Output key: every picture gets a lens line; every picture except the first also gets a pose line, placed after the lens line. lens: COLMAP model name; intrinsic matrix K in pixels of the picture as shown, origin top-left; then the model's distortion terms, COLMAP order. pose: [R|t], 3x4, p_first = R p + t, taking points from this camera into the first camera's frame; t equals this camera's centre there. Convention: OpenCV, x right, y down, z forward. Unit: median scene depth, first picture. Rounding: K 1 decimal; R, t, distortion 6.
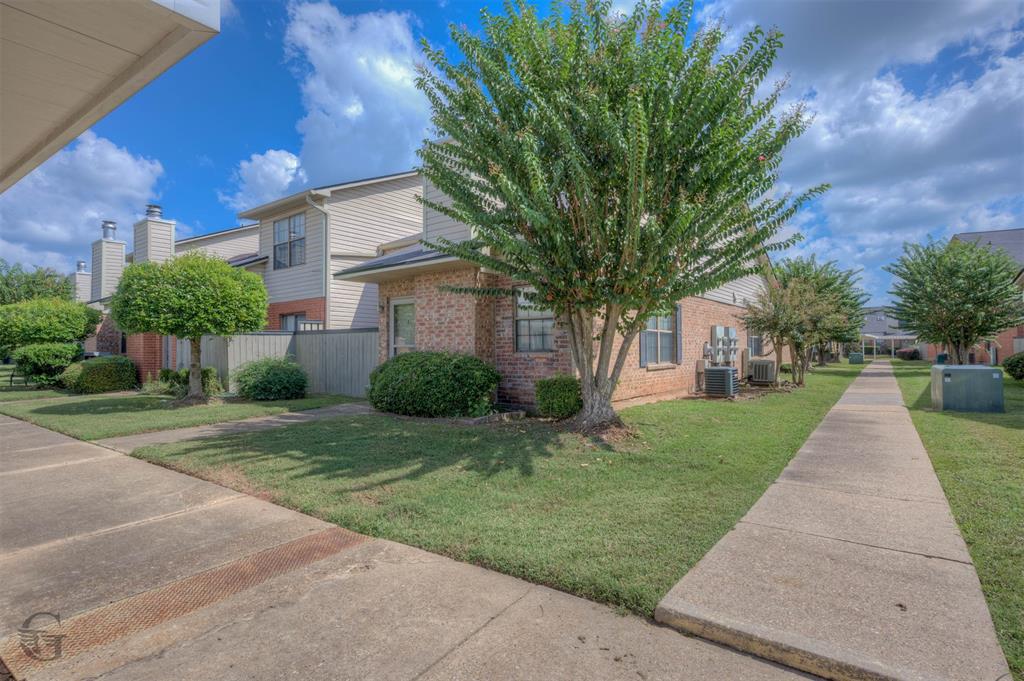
lens RADIAL K [[526.9, 0, 512.5], [0, 526.9, 335.4], [0, 0, 1]] dist [0.005617, -0.000640]
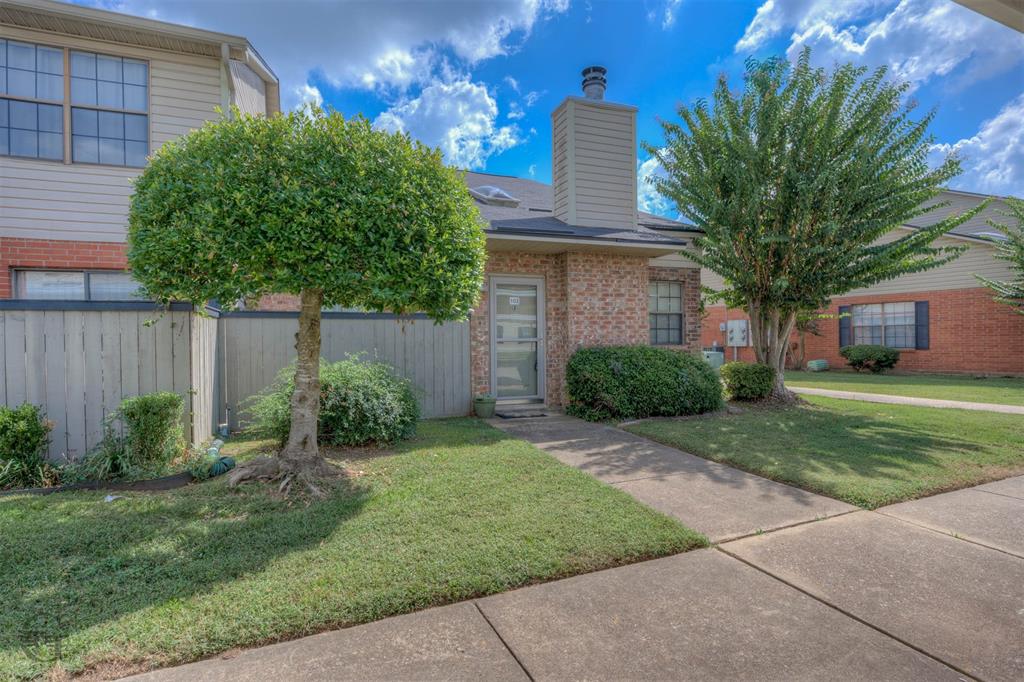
lens RADIAL K [[526.9, 0, 515.1], [0, 526.9, 339.2], [0, 0, 1]] dist [0.005617, -0.000640]
pose [[0.490805, 0.002807, 0.871265, -0.977296], [-0.012819, 0.999910, 0.003999, 0.018593], [-0.871175, -0.013132, 0.490797, 0.703918]]
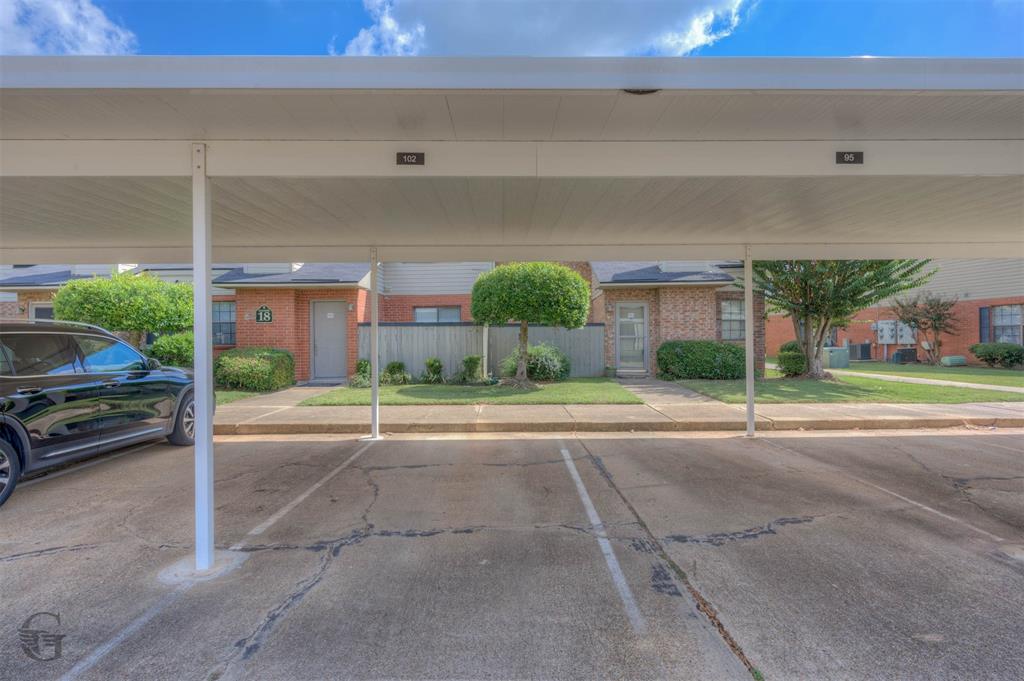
lens RADIAL K [[526.9, 0, 509.5], [0, 526.9, 339.5], [0, 0, 1]] dist [0.005617, -0.000640]
pose [[0.800058, 0.002224, 0.599918, -1.452274], [-0.012368, 0.999842, 0.012787, 0.015187], [-0.599794, -0.017650, 0.799959, 0.092400]]
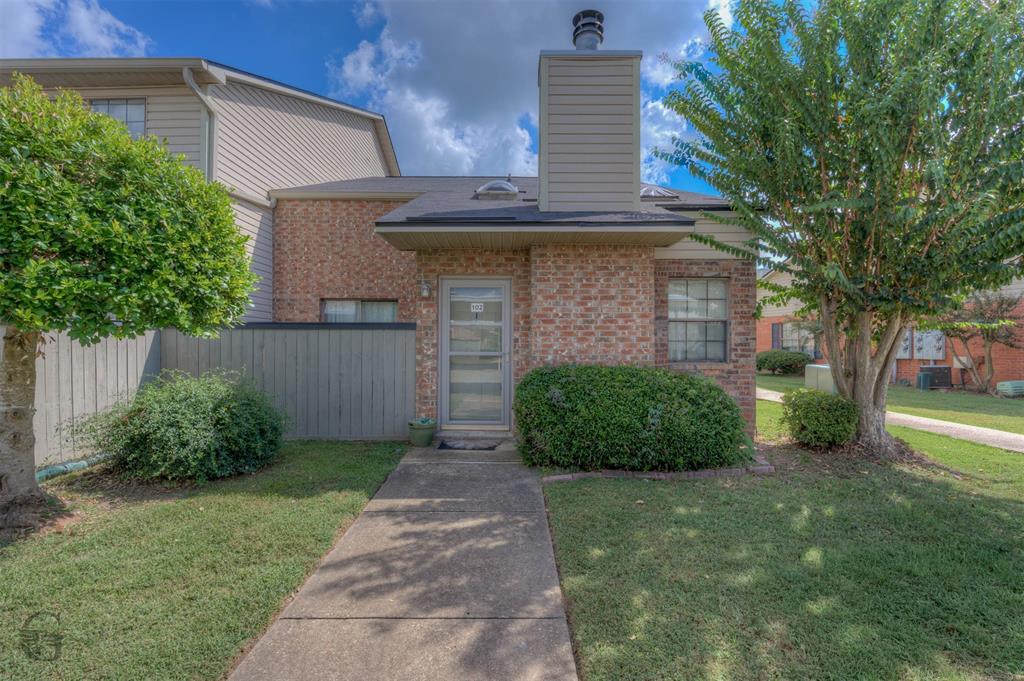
lens RADIAL K [[456.0, 0, 513.2], [0, 456.0, 342.5], [0, 0, 1]] dist [-0.012780, -0.001846]
pose [[0.779733, 0.007371, 0.626069, -0.579113], [-0.022004, 0.999636, 0.015636, -0.003319], [-0.625726, -0.025968, 0.779611, 0.604281]]
